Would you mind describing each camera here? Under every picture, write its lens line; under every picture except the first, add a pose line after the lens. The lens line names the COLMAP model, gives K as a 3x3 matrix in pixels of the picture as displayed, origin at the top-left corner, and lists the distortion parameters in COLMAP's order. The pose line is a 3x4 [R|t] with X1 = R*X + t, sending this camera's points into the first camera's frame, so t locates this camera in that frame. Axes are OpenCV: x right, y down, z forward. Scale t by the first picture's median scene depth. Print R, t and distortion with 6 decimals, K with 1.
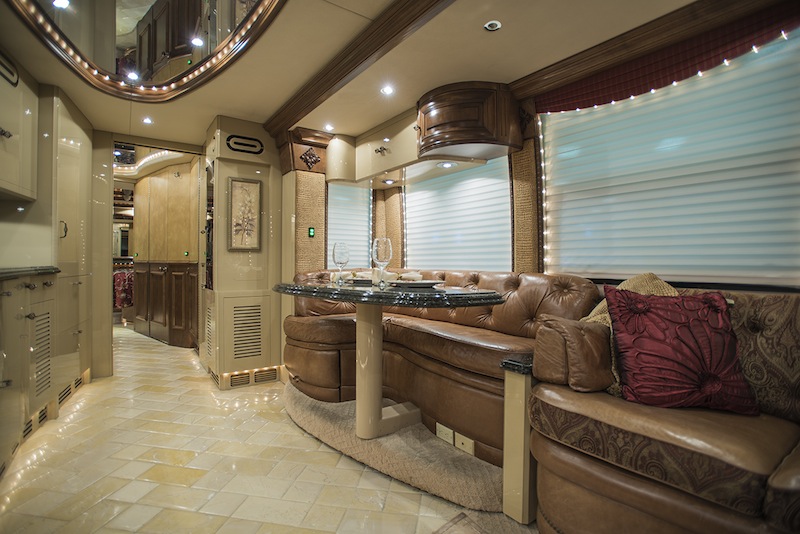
lens RADIAL K [[387.0, 0, 394.8], [0, 387.0, 262.3], [0, 0, 1]] dist [-0.063884, 0.023606]
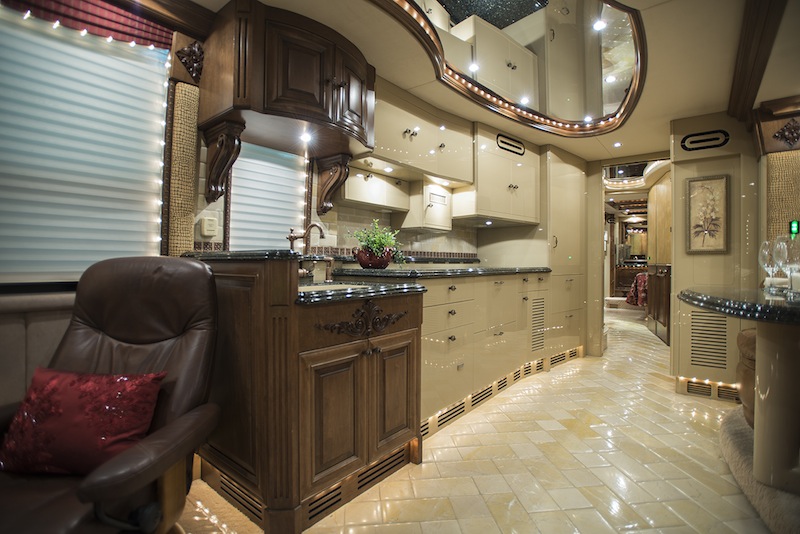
lens RADIAL K [[387.0, 0, 394.8], [0, 387.0, 262.3], [0, 0, 1]] dist [-0.063884, 0.023606]
pose [[0.252993, -0.002820, -0.967464, 0.302189], [-0.004494, 0.999982, -0.004090, -0.000220], [0.967458, 0.005382, 0.252976, 0.027271]]
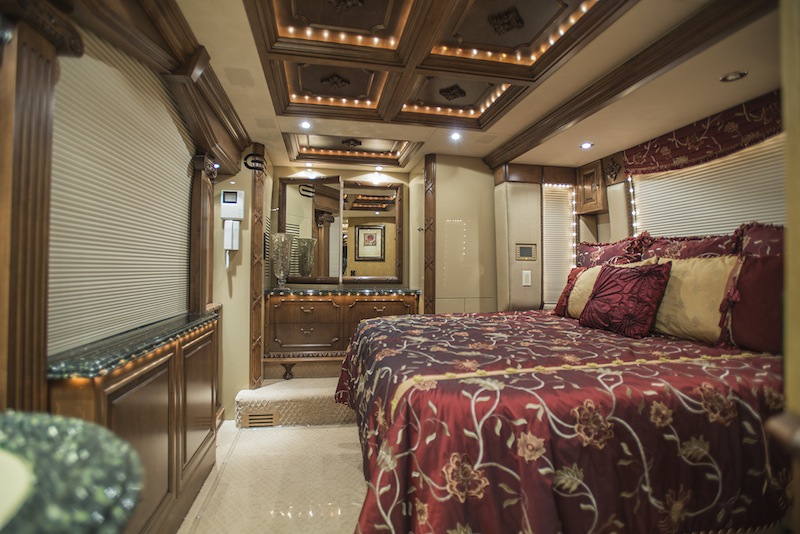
lens RADIAL K [[387.0, 0, 394.8], [0, 387.0, 262.3], [0, 0, 1]] dist [-0.063884, 0.023606]
pose [[0.906151, -0.000061, -0.422954, -1.244056], [-0.007515, 0.999840, -0.016244, -0.060431], [0.422888, 0.017898, 0.906005, 1.526318]]
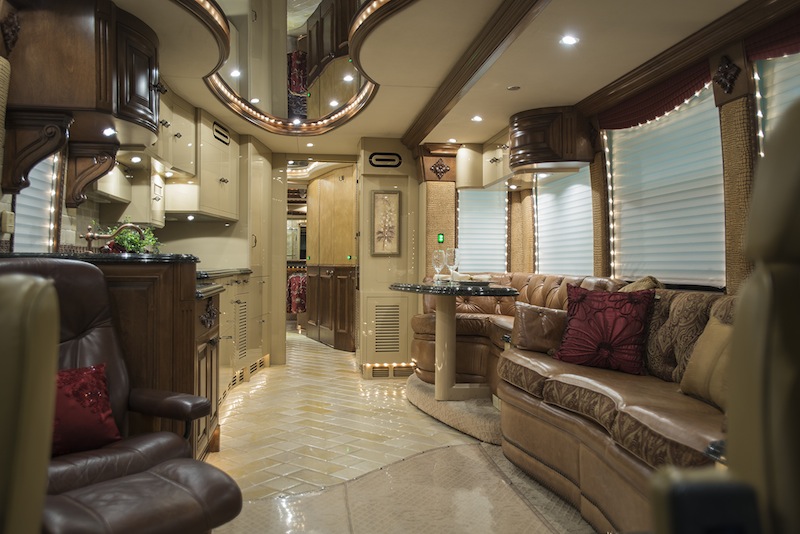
lens RADIAL K [[667.7, 0, 395.7], [0, 667.7, 267.0], [0, 0, 1]] dist [-0.003681, 0.001419]
pose [[0.880668, 0.003723, -0.473719, 0.547523], [-0.003396, 0.999993, 0.001544, -0.000434], [0.473722, 0.000249, 0.880675, -0.685253]]
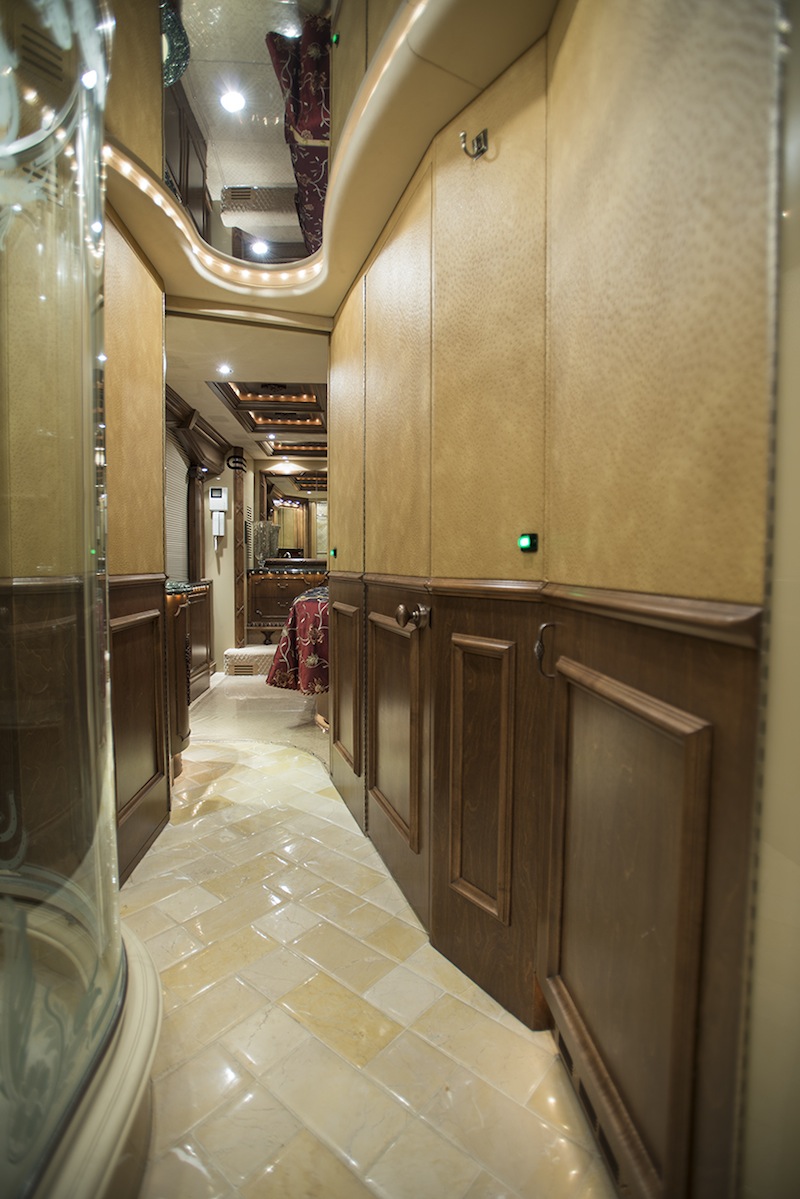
lens RADIAL K [[579.9, 0, 400.0], [0, 579.9, 599.5], [0, 0, 1]] dist [-0.063884, 0.023606]
pose [[0.851535, 0.033142, -0.523248, -0.628644], [-0.002742, 0.998268, 0.058766, -0.015355], [0.524290, -0.048607, 0.850152, 1.011123]]
